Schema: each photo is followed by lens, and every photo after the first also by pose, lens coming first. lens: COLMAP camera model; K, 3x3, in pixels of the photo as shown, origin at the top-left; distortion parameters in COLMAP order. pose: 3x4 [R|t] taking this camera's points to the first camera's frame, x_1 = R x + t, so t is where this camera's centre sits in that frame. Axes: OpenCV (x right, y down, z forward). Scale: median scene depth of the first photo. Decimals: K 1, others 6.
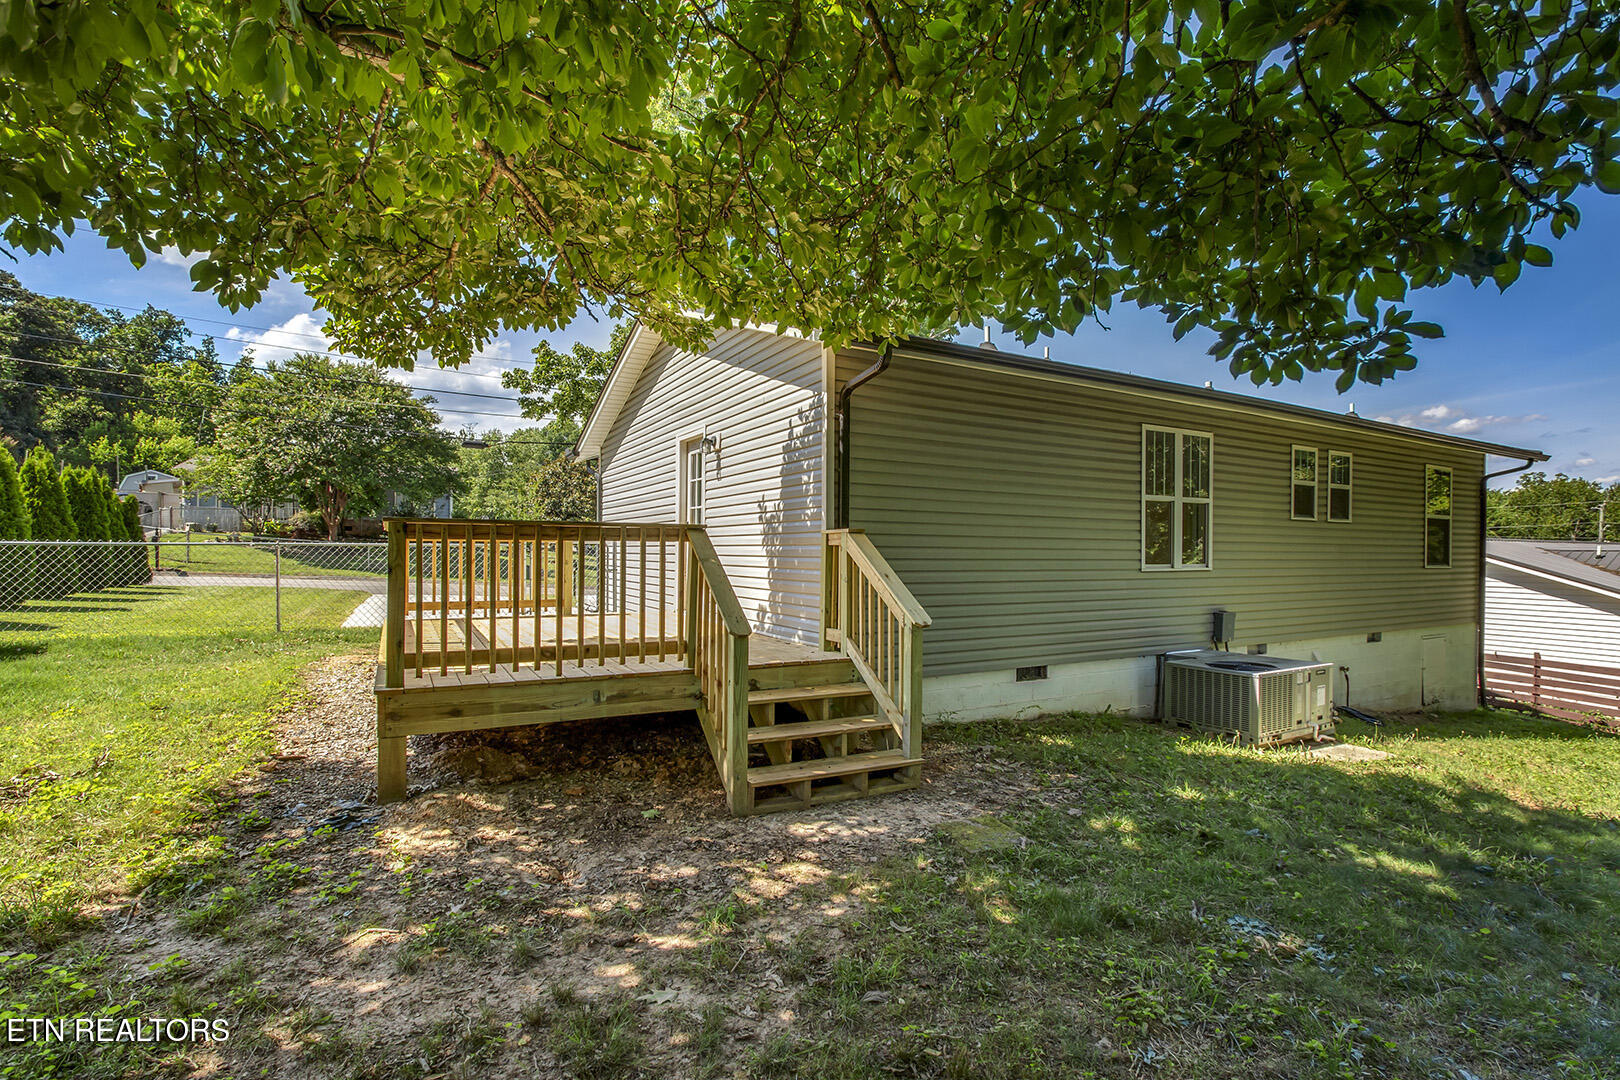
lens RADIAL K [[759.6, 0, 807.3], [0, 759.6, 547.0], [0, 0, 1]] dist [-0.015224, -0.004353]
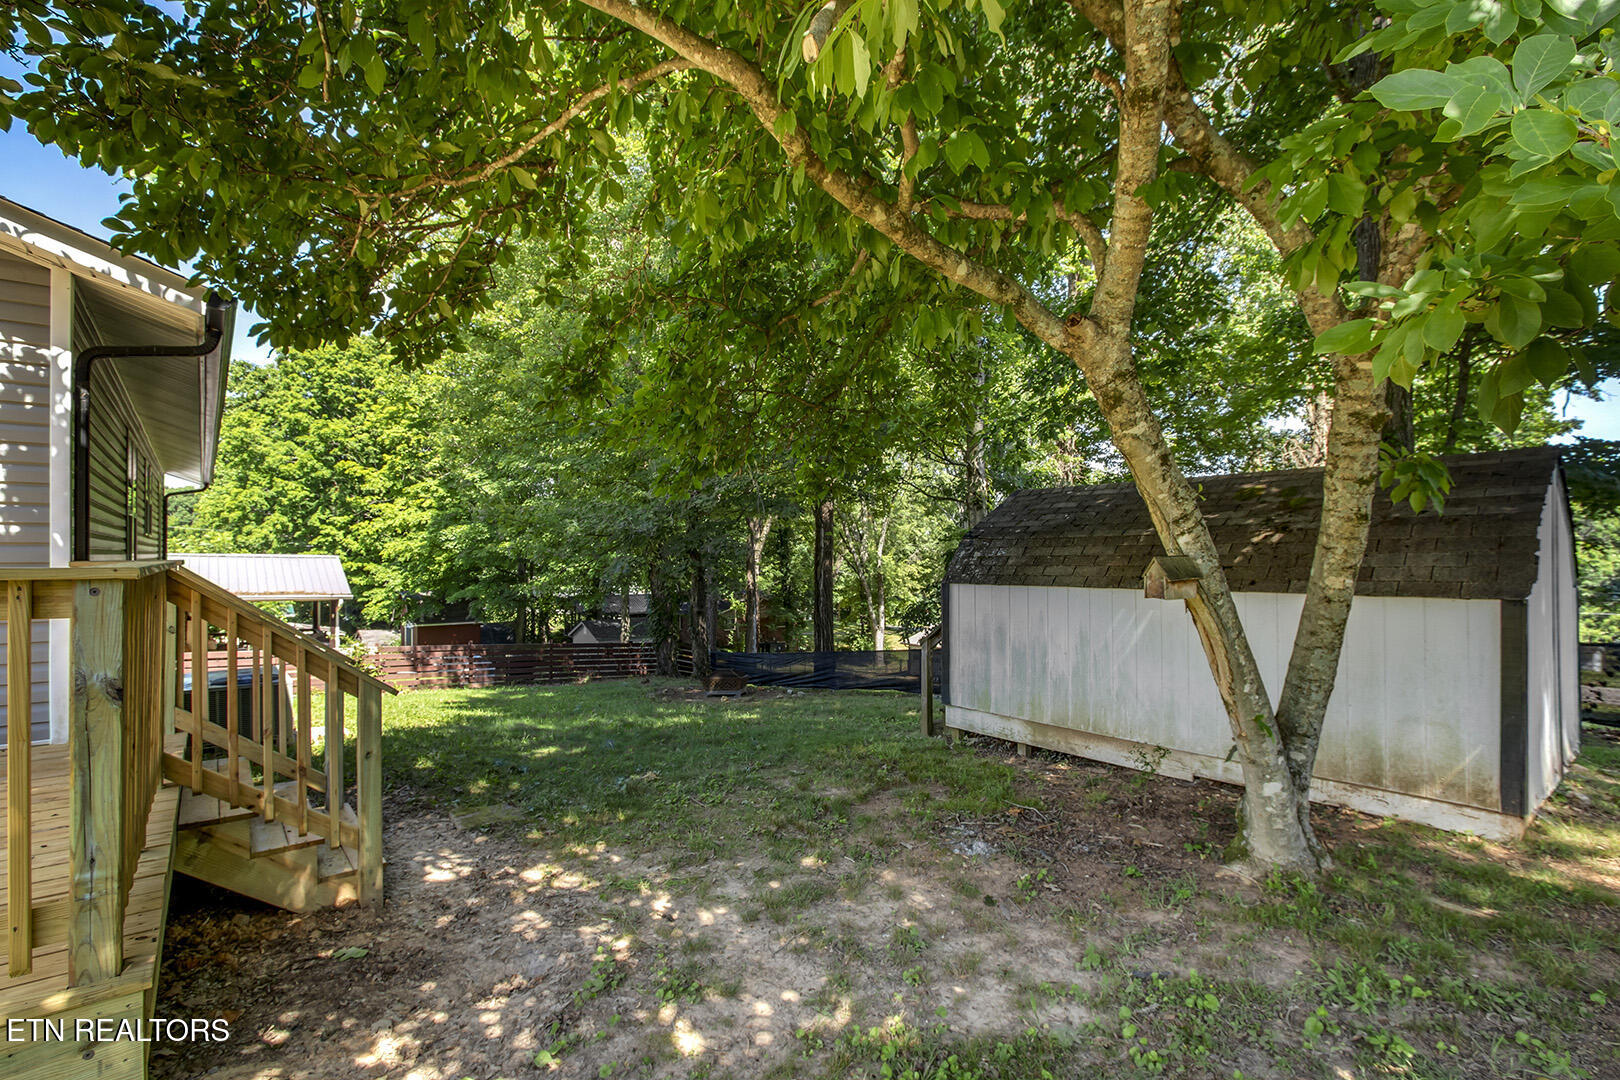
lens RADIAL K [[759.6, 0, 808.4], [0, 759.6, 542.8], [0, 0, 1]] dist [-0.015224, -0.004353]
pose [[-0.199071, 0.008976, 0.979944, -1.165509], [-0.003039, 0.999948, -0.009777, -0.056121], [-0.979980, -0.004924, -0.199033, 0.801569]]
